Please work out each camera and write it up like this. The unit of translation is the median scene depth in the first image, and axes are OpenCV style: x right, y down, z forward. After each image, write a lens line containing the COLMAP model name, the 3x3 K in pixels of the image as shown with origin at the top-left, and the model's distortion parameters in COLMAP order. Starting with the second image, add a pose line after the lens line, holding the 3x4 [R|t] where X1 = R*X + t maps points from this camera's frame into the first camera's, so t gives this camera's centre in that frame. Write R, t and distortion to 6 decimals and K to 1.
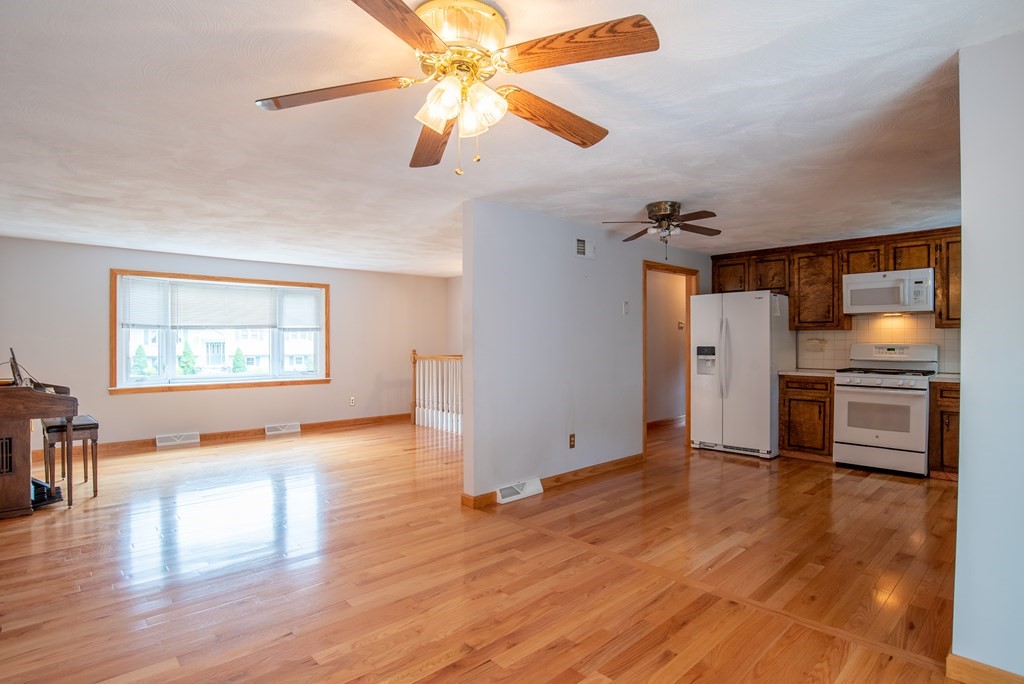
lens RADIAL K [[533.2, 0, 509.0], [0, 533.2, 343.8], [0, 0, 1]] dist [-0.064622, 0.019826]
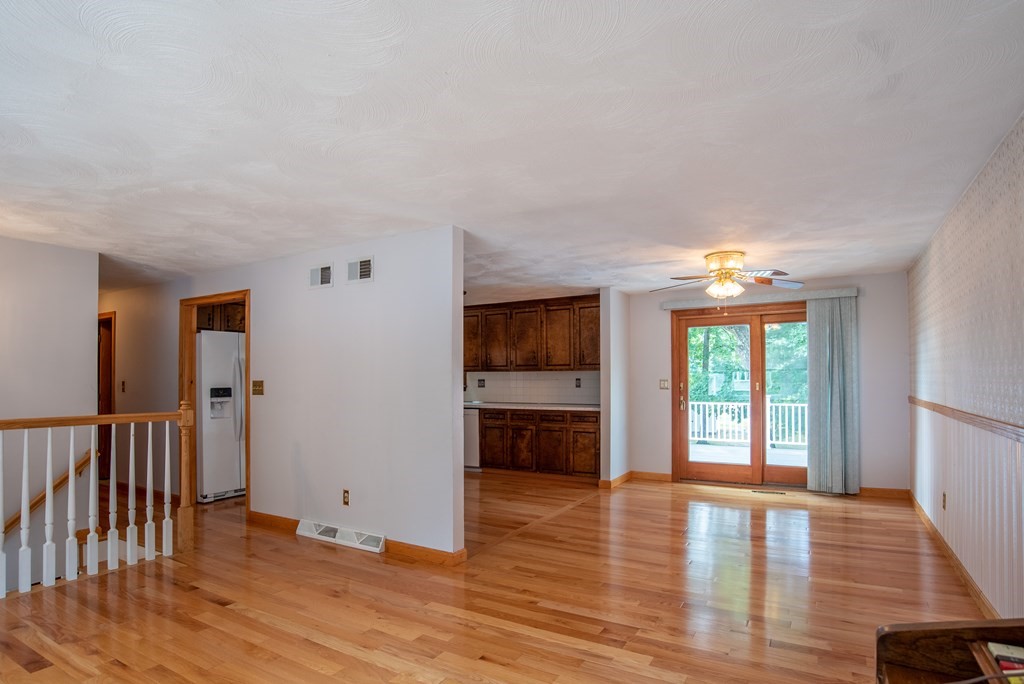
lens RADIAL K [[533.2, 0, 509.0], [0, 533.2, 343.8], [0, 0, 1]] dist [-0.064622, 0.019826]
pose [[-0.286773, 0.069272, 0.955491, -0.697359], [0.008301, 0.997524, -0.069828, -0.003330], [-0.957963, -0.012093, -0.286638, 0.834094]]
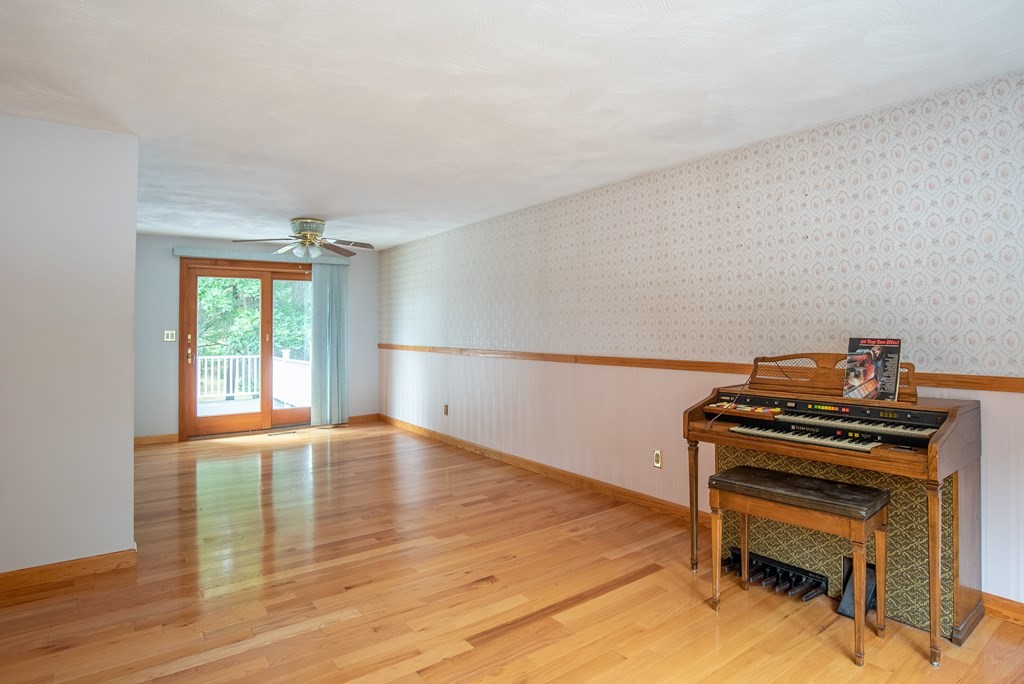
lens RADIAL K [[557.2, 0, 510.5], [0, 557.2, 315.6], [0, 0, 1]] dist [-0.039485, 0.001206]
pose [[-0.993877, 0.011664, 0.109875, -0.465677], [0.009096, 0.999674, -0.023838, -0.002226], [-0.110117, -0.022692, -0.993660, 1.191462]]
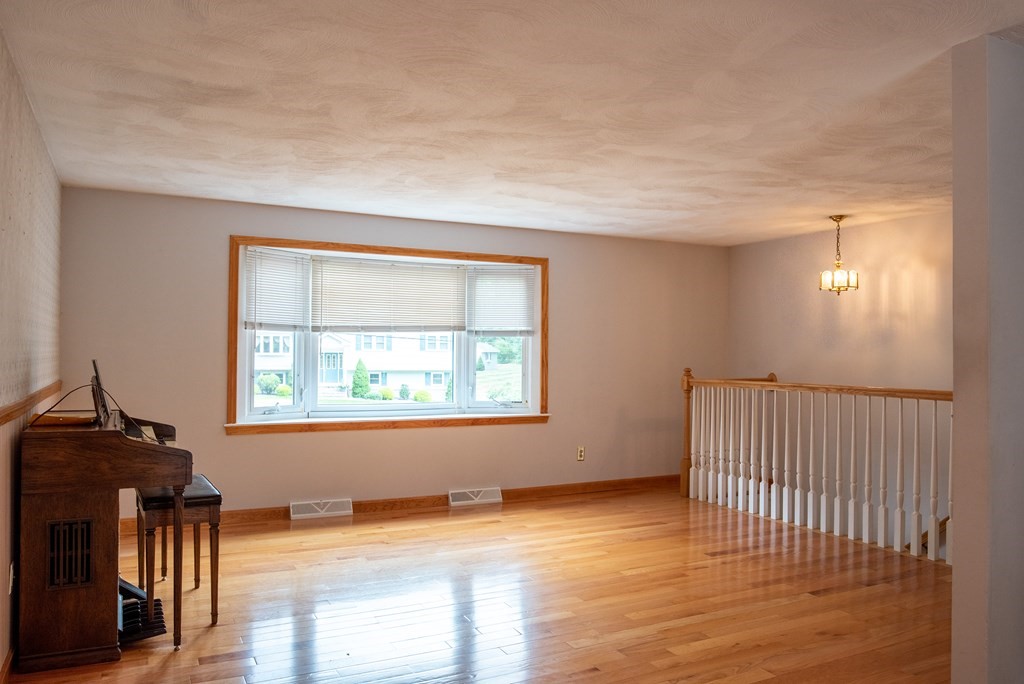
lens RADIAL K [[764.3, 0, 512.0], [0, 764.3, 342.0], [0, 0, 1]] dist [-0.056812, 0.007430]
pose [[0.963234, 0.003884, -0.268636, -0.185360], [-0.009244, 0.999783, -0.018689, -0.000550], [0.268505, 0.020485, 0.963060, 0.195885]]
